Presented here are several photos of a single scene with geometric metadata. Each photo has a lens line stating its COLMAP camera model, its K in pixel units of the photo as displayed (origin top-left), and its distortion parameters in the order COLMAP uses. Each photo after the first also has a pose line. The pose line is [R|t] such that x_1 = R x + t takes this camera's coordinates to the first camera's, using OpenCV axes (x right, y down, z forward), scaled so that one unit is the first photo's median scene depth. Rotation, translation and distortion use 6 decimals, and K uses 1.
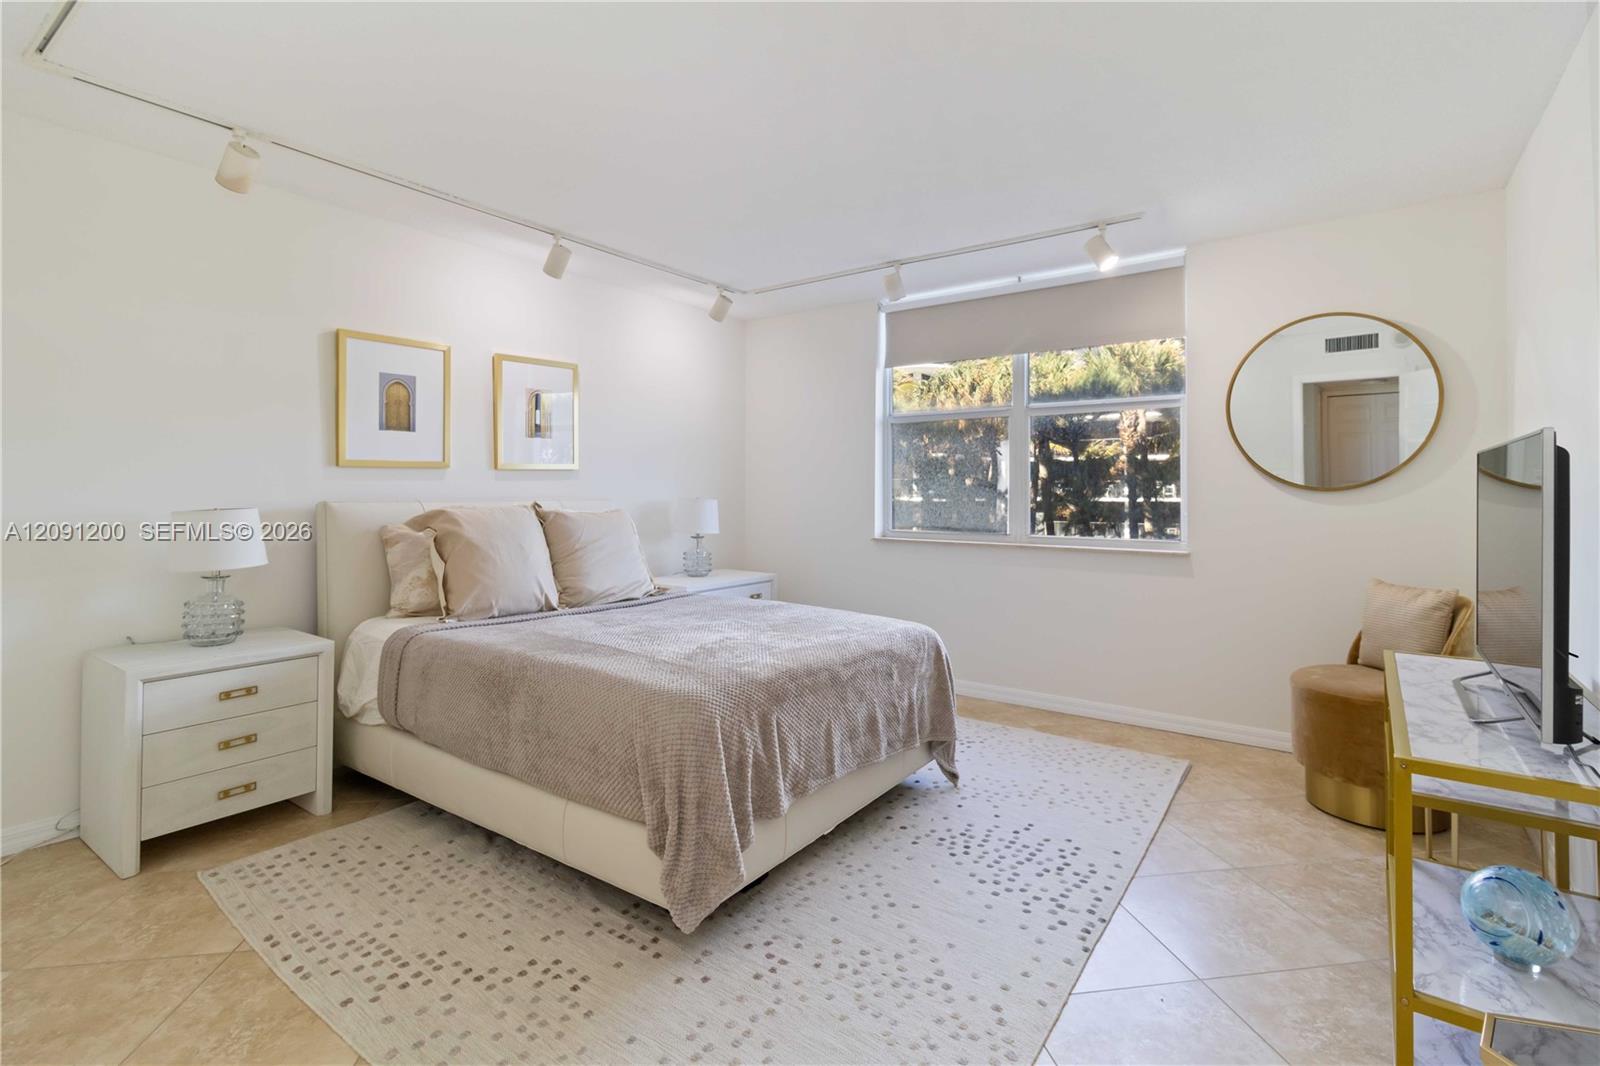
lens RADIAL K [[748.6, 0, 796.4], [0, 748.6, 482.3], [0, 0, 1]] dist [-0.000757, -0.000092]
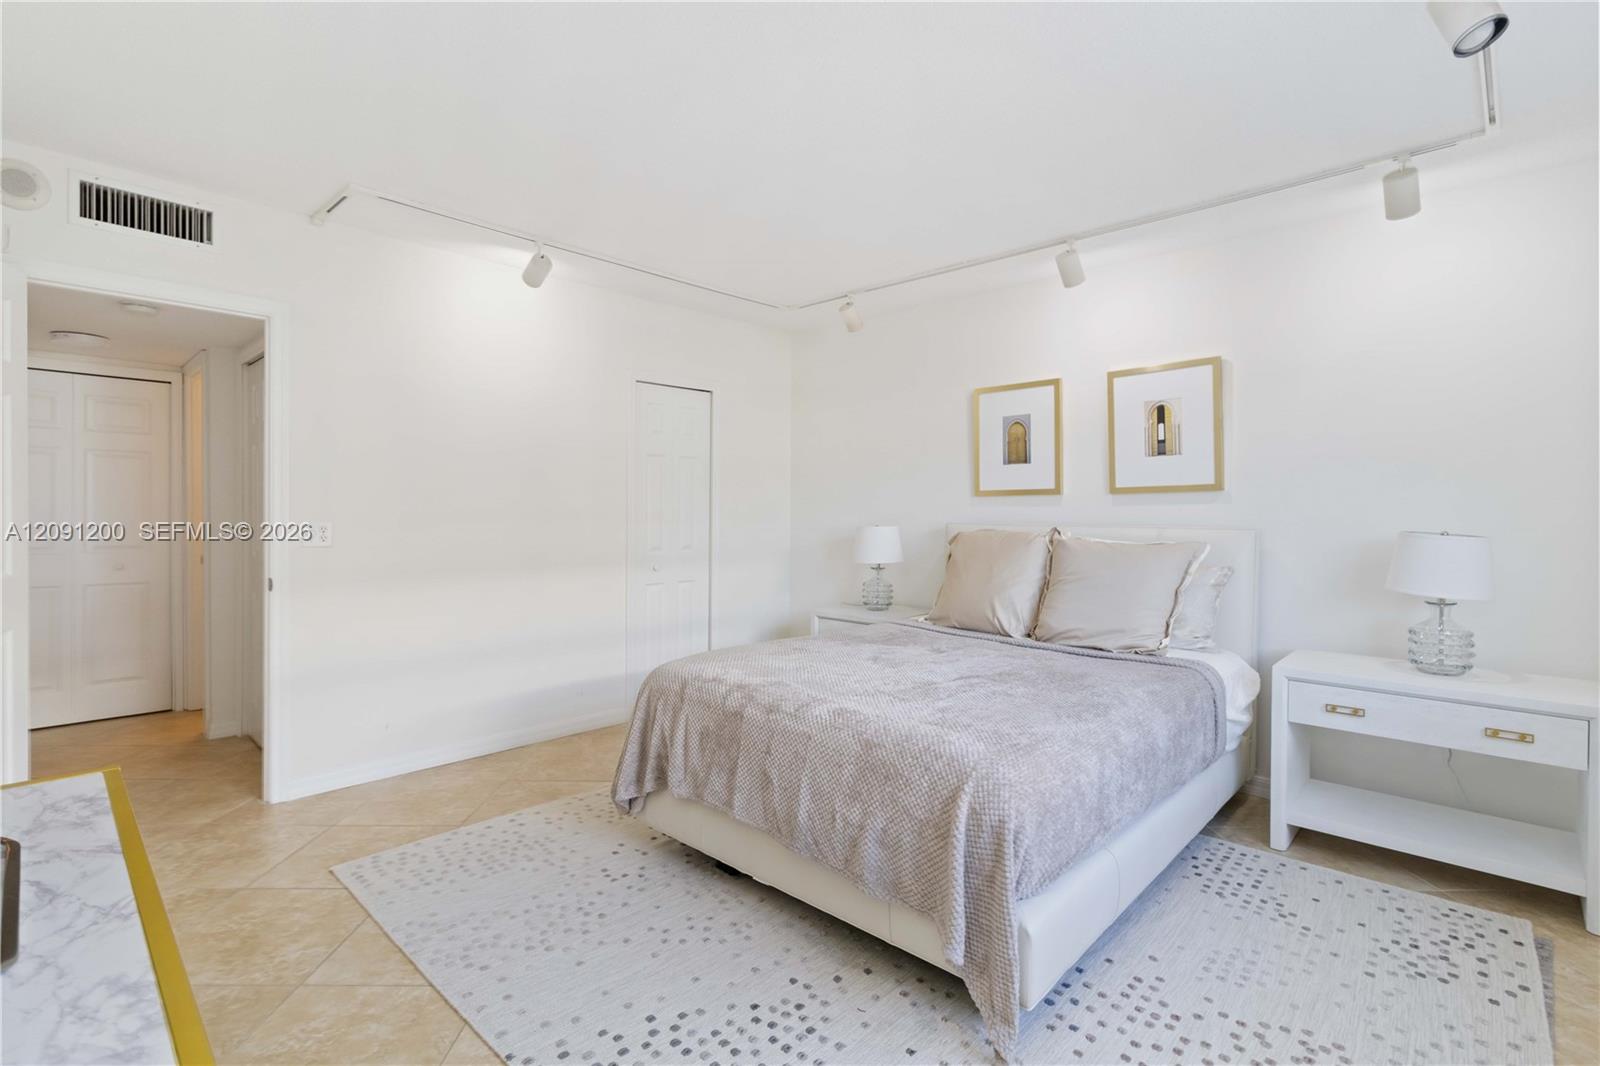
lens RADIAL K [[762.4, 0, 794.7], [0, 762.4, 511.8], [0, 0, 1]] dist [0.003427, 0.000286]
pose [[-0.136750, -0.003785, -0.990598, 0.715114], [0.003122, 0.999986, -0.004251, 0.009290], [0.990601, -0.003674, -0.136737, 0.859267]]
